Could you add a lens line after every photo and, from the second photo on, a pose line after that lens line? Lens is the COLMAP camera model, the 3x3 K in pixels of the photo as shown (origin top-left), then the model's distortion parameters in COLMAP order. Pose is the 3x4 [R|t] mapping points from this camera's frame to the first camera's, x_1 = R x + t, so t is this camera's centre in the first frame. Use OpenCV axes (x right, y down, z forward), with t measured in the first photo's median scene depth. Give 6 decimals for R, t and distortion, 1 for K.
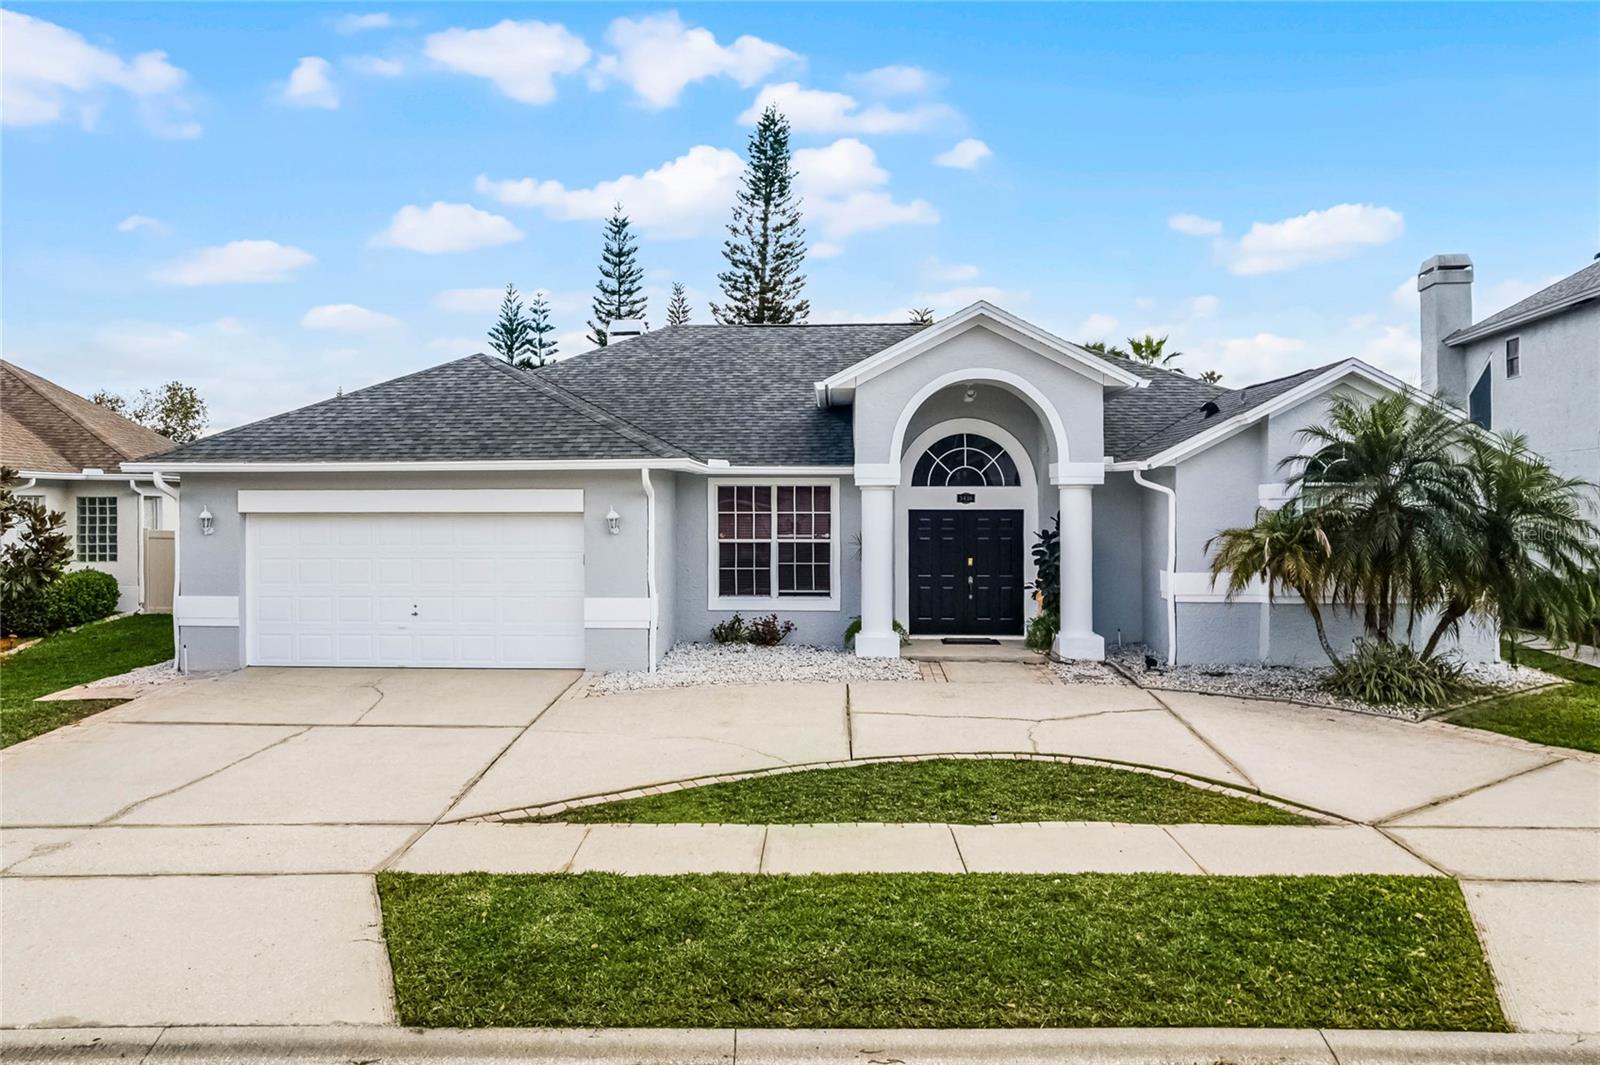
lens RADIAL K [[1139.5, 0, 761.9], [0, 1139.5, 501.3], [0, 0, 1]] dist [-0.037489, 0.004194]
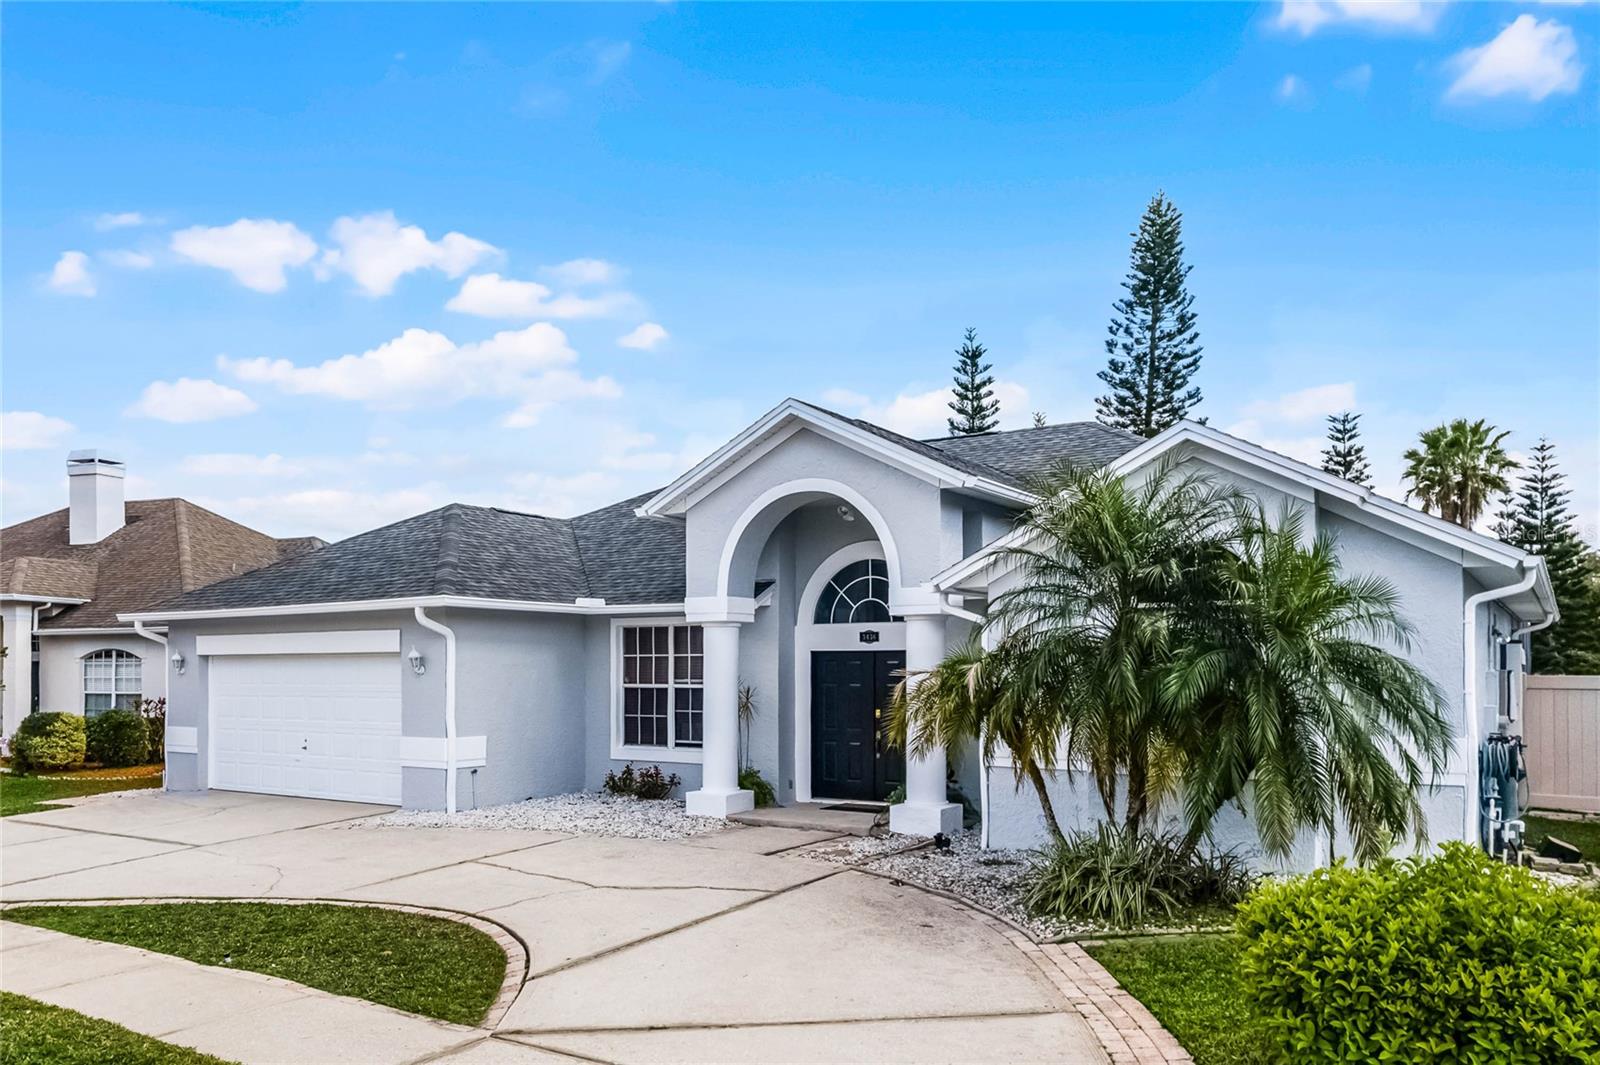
lens RADIAL K [[1218.1, 0, 765.8], [0, 1218.1, 662.6], [0, 0, 1]] dist [-0.041831, -0.000292]
pose [[0.863479, -0.003151, -0.504374, 0.569464], [-0.000061, 0.999980, -0.006352, 0.022088], [0.504384, 0.005515, 0.863462, 0.195480]]
